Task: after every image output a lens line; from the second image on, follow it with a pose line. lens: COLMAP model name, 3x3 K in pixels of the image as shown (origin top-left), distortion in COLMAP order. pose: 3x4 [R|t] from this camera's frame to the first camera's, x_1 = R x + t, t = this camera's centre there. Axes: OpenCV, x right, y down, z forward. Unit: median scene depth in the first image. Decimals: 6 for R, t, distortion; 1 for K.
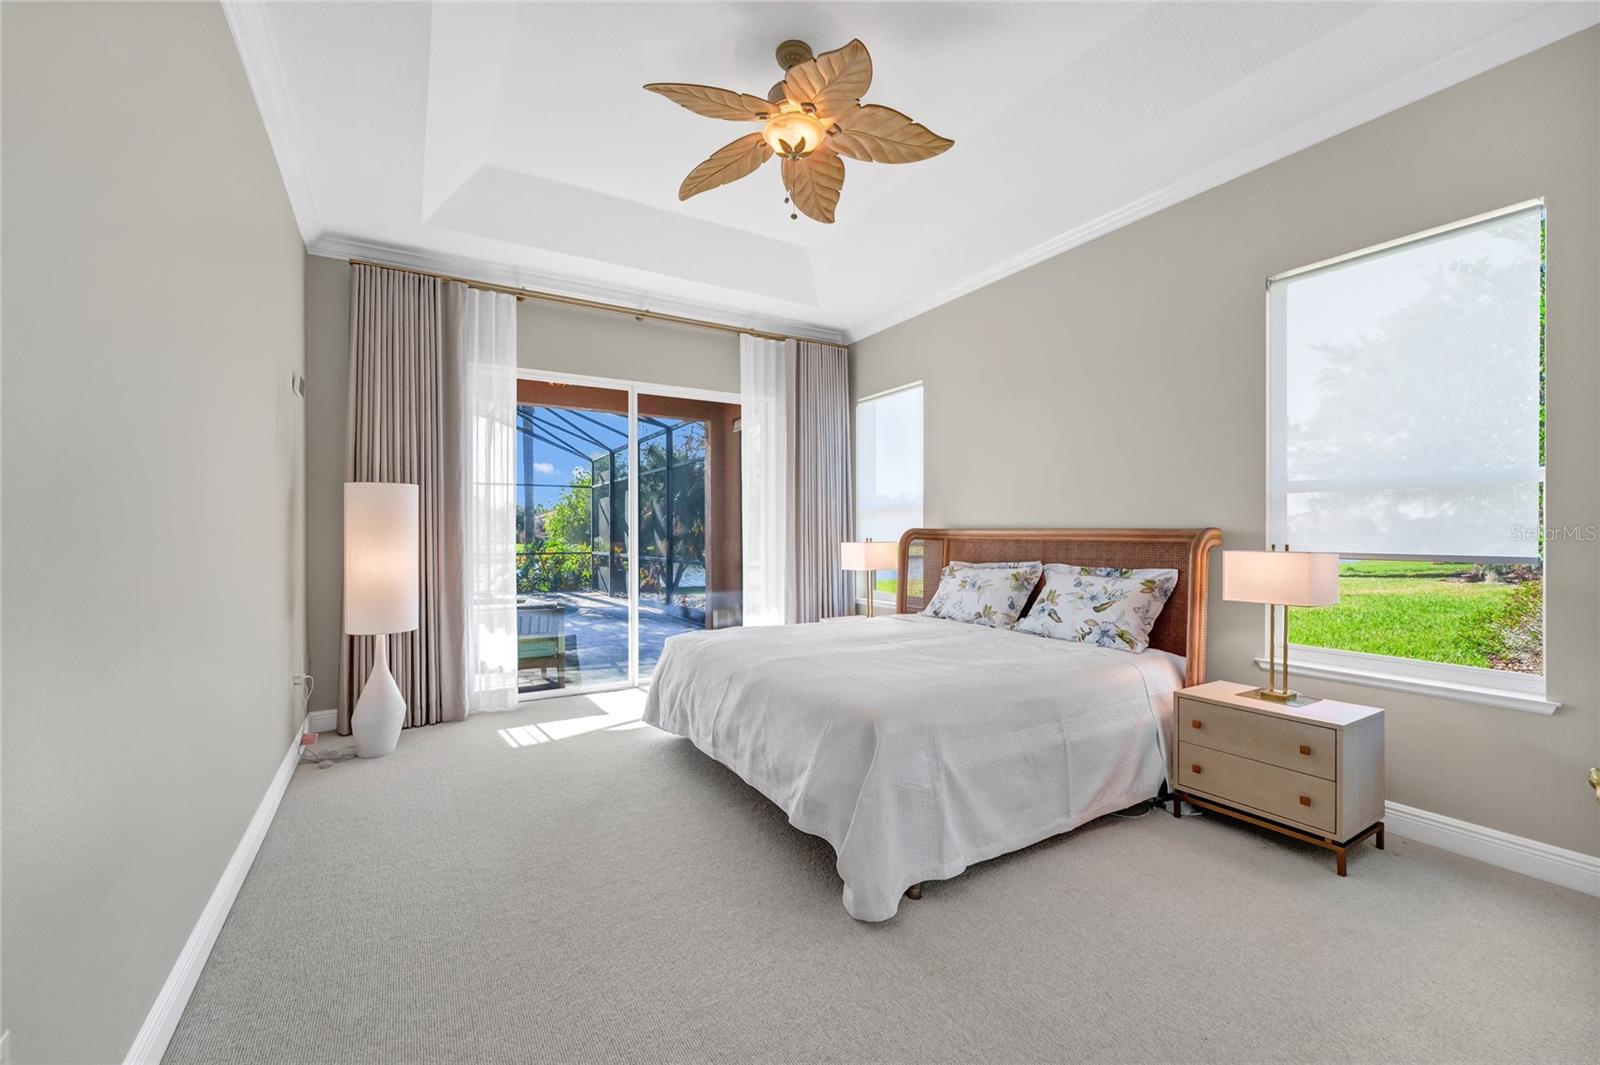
lens RADIAL K [[656.4, 0, 799.8], [0, 656.4, 526.3], [0, 0, 1]] dist [-0.002851, 0.000511]
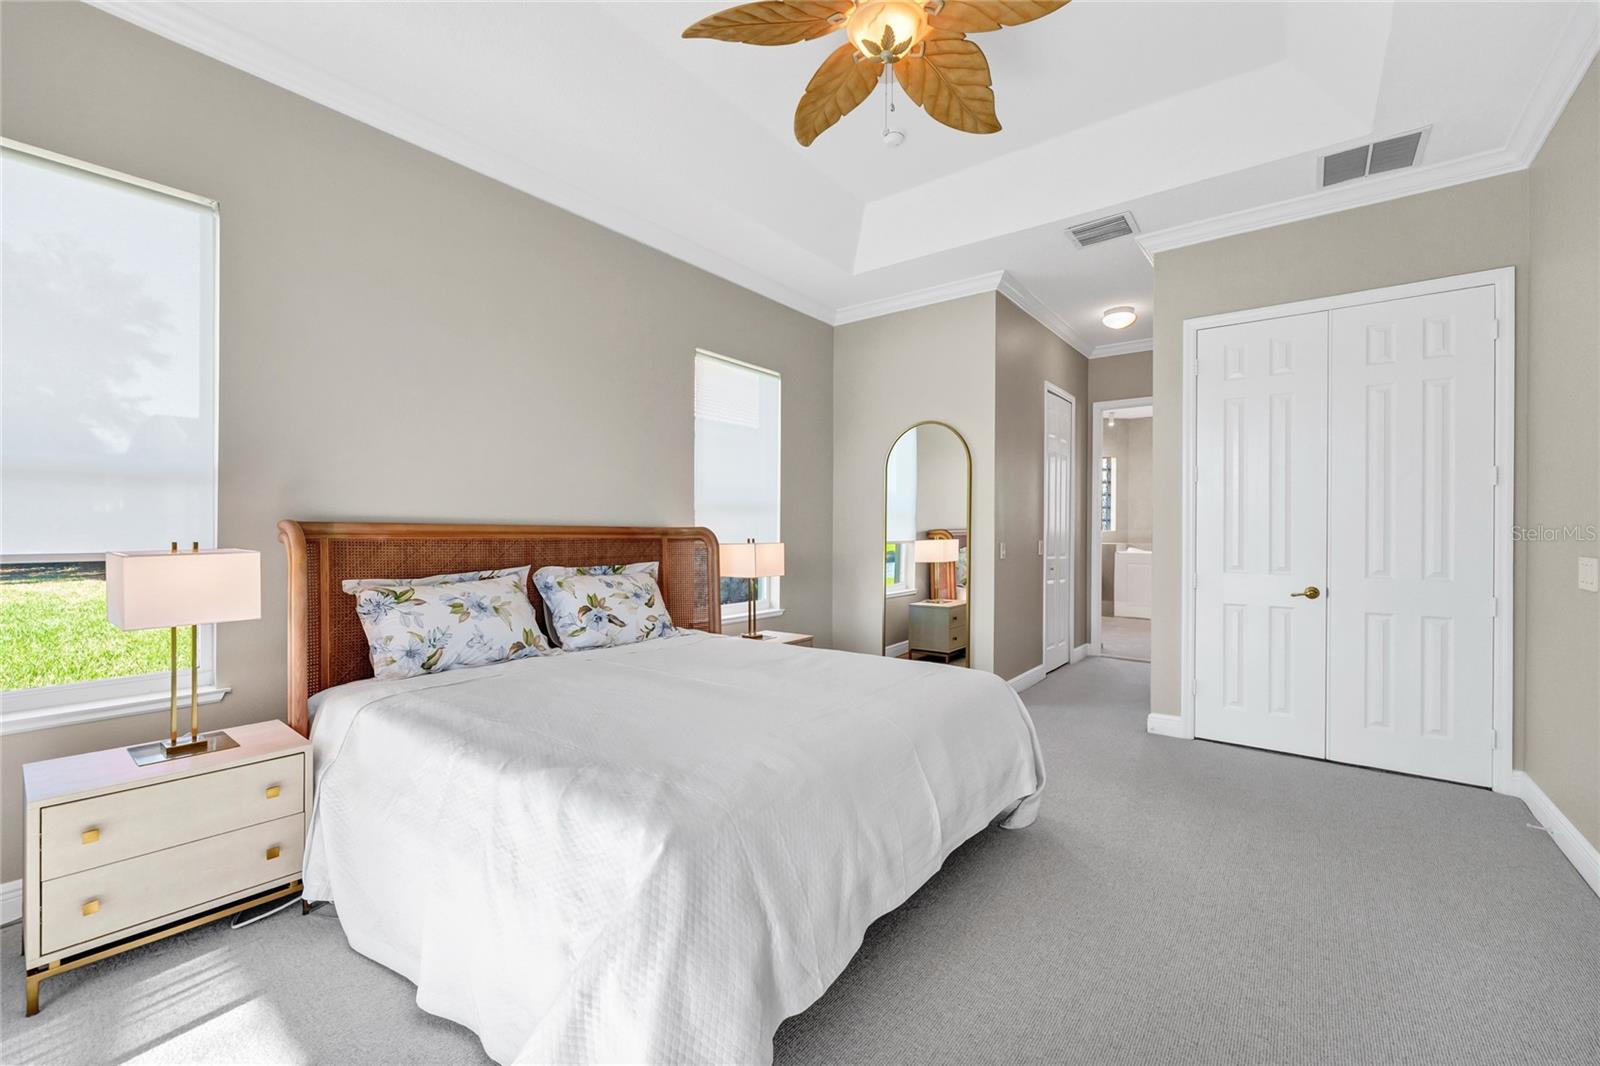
lens RADIAL K [[670.7, 0, 802.6], [0, 670.7, 534.3], [0, 0, 1]] dist [-0.001947, -0.000224]
pose [[-0.346622, 0.000995, 0.938004, -0.547636], [-0.003417, 0.999991, -0.002323, 0.017231], [-0.937999, -0.004010, -0.346616, 1.036823]]
